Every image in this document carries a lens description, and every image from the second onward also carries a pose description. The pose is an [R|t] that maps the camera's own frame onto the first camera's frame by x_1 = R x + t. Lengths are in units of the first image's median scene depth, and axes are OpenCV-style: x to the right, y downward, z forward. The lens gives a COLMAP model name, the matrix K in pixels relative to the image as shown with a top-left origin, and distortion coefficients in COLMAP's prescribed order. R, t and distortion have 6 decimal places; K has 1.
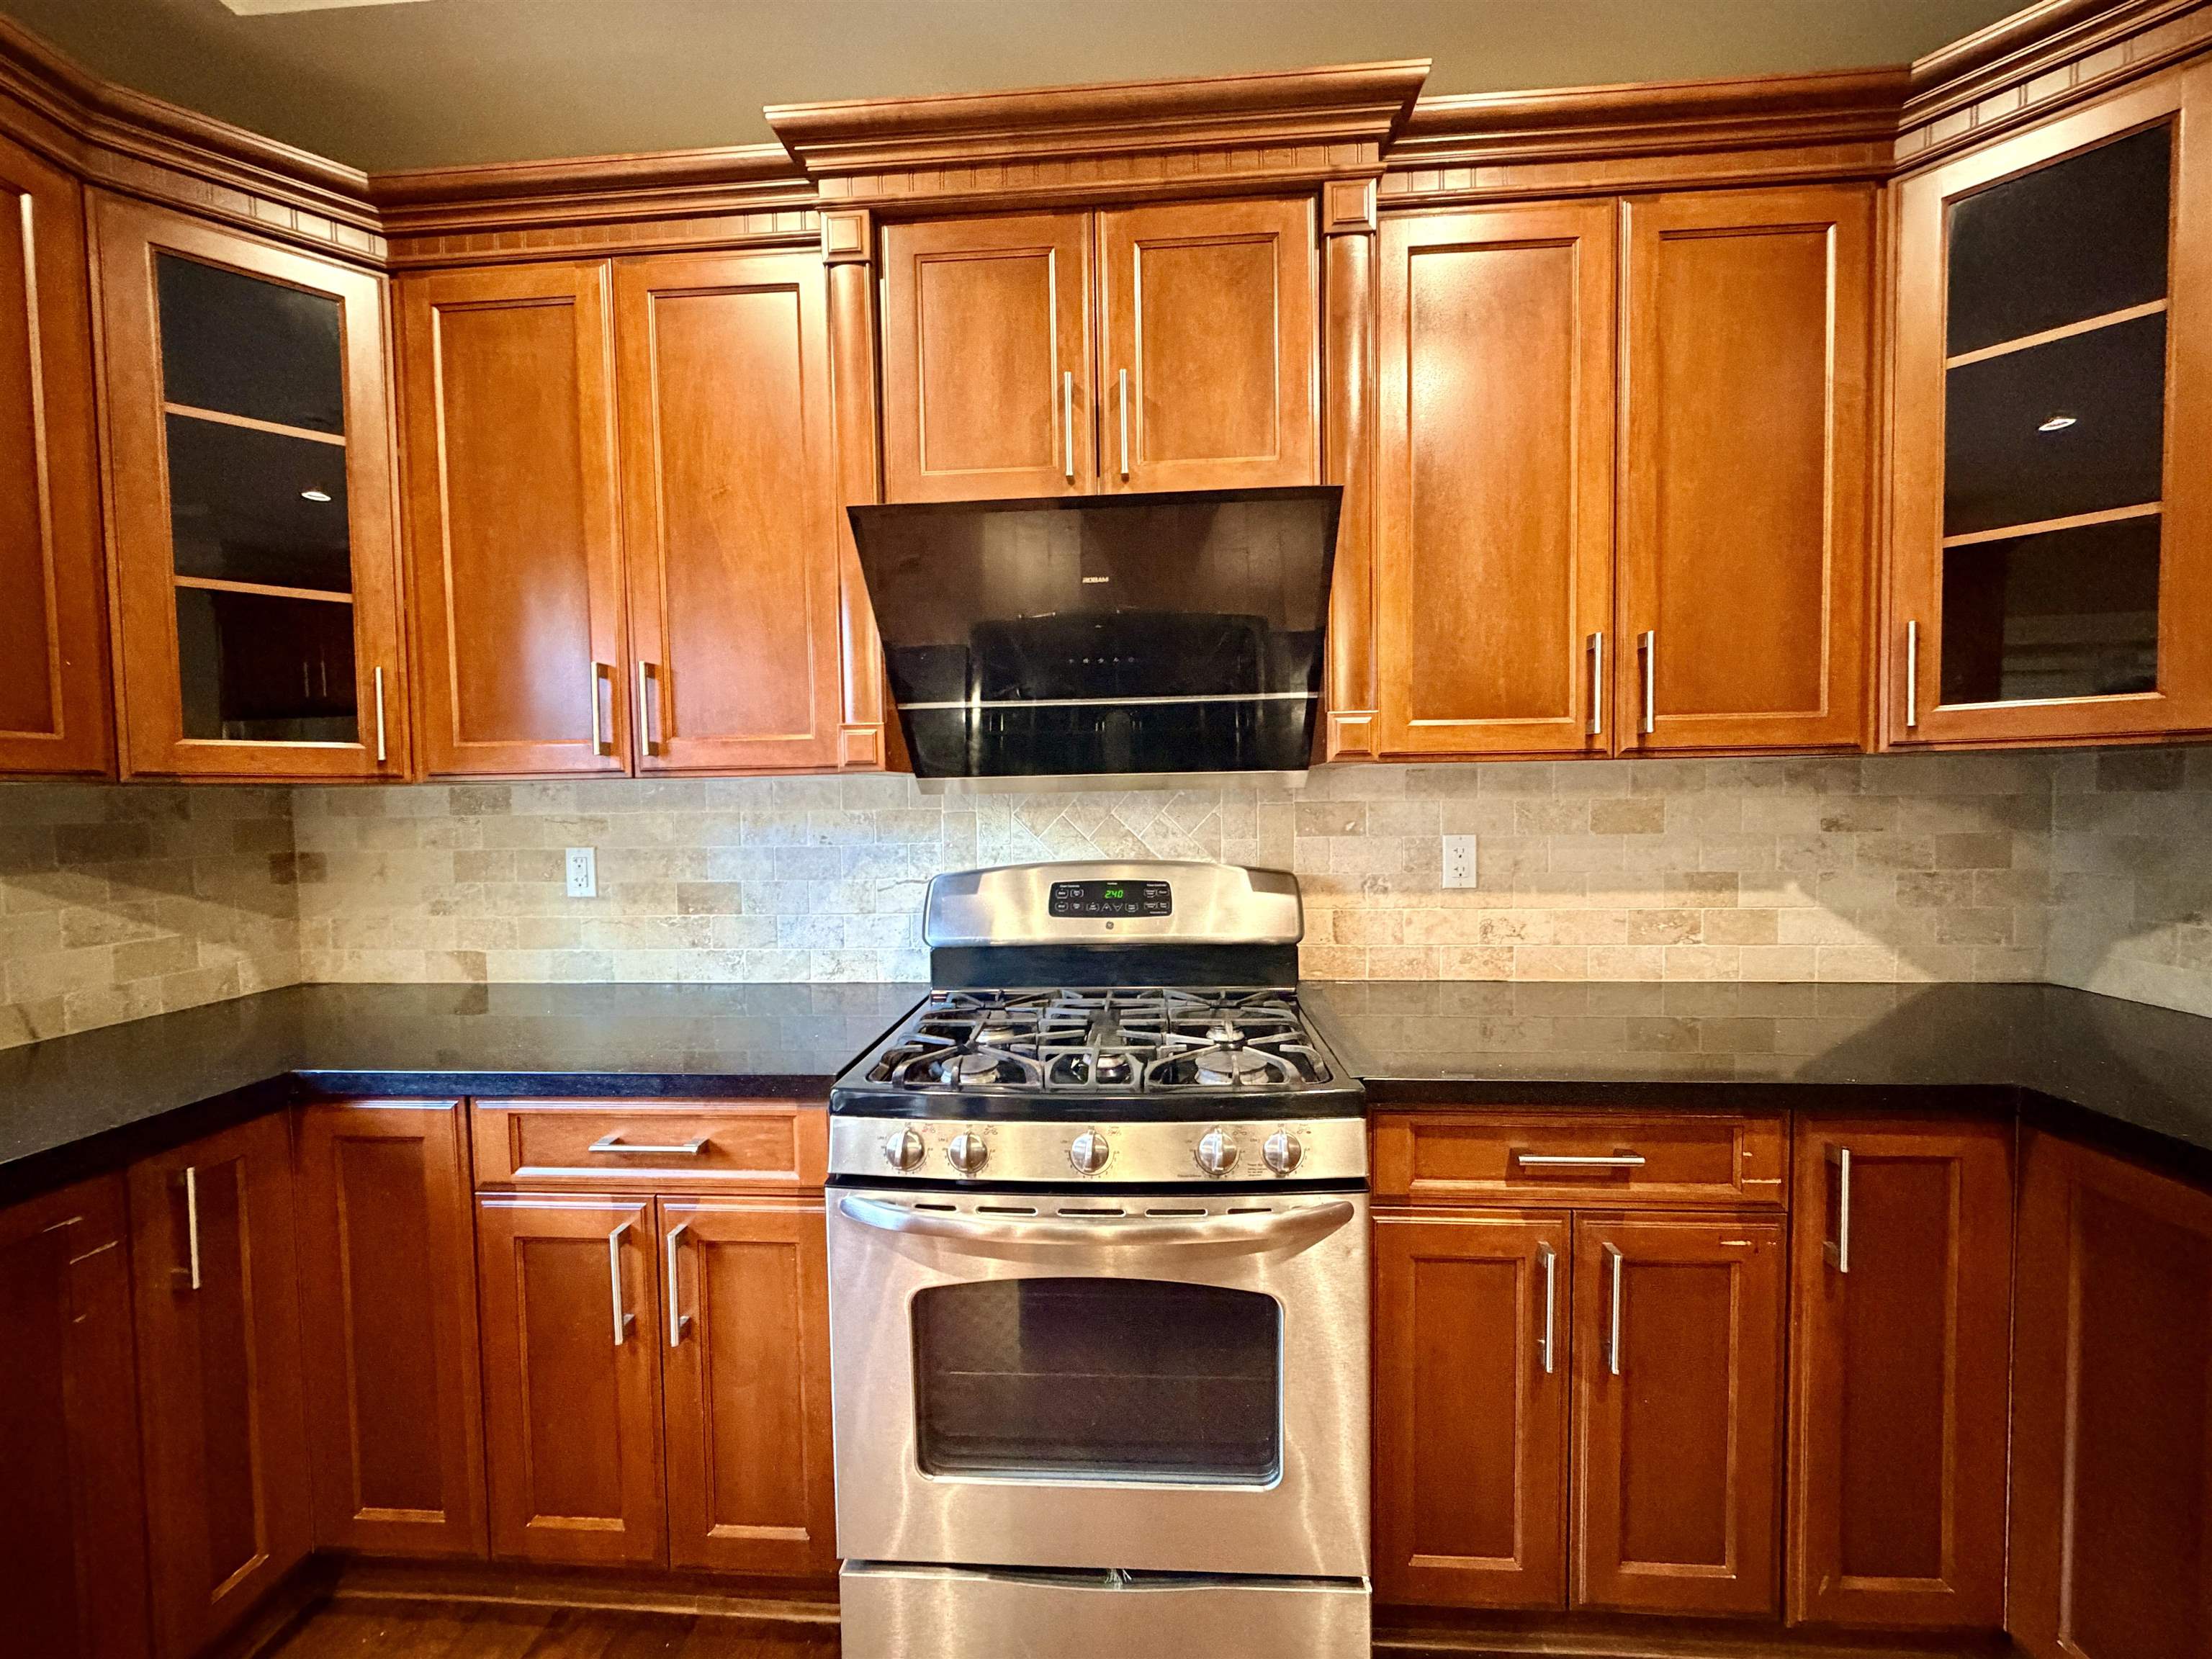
lens RADIAL K [[877.0, 0, 1107.1], [0, 877.0, 835.2], [0, 0, 1]] dist [-0.003304, 0.001887]
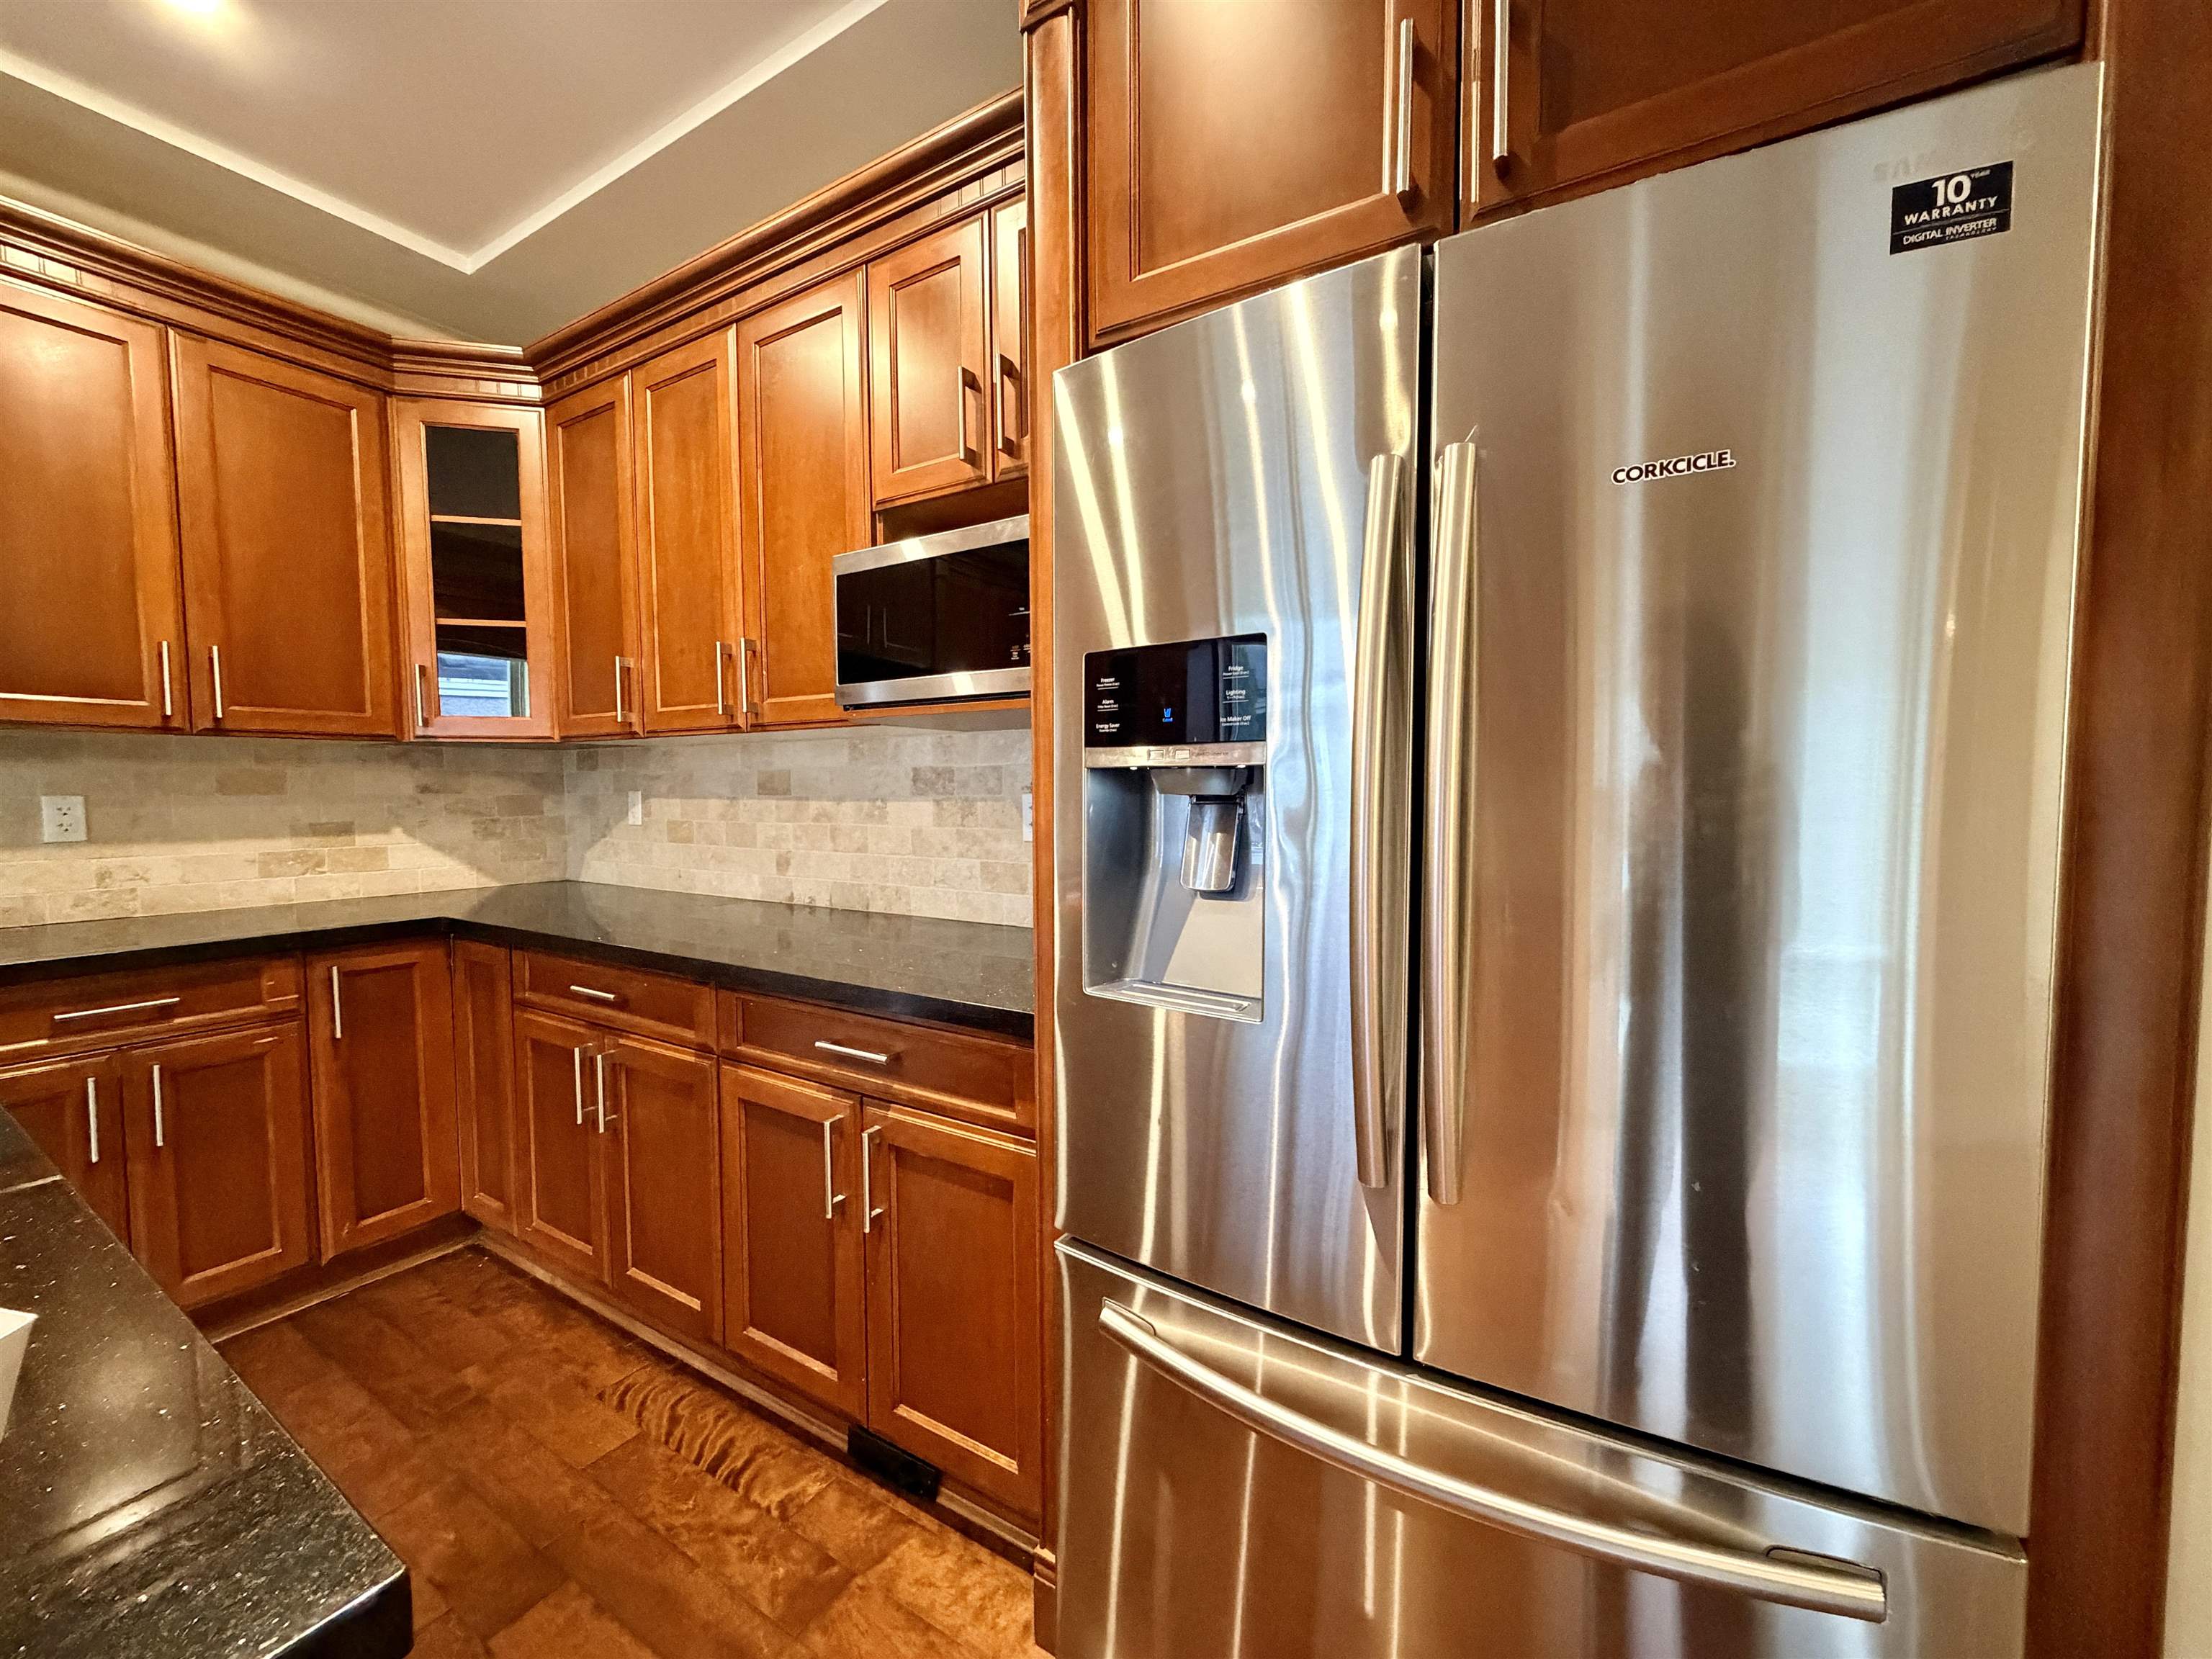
lens RADIAL K [[877.0, 0, 1098.8], [0, 877.0, 835.6], [0, 0, 1]] dist [-0.003304, 0.001887]
pose [[0.469202, -0.036541, 0.882334, 0.023251], [0.033708, 0.999156, 0.023454, 0.073414], [-0.882447, 0.018737, 0.470038, -0.768722]]
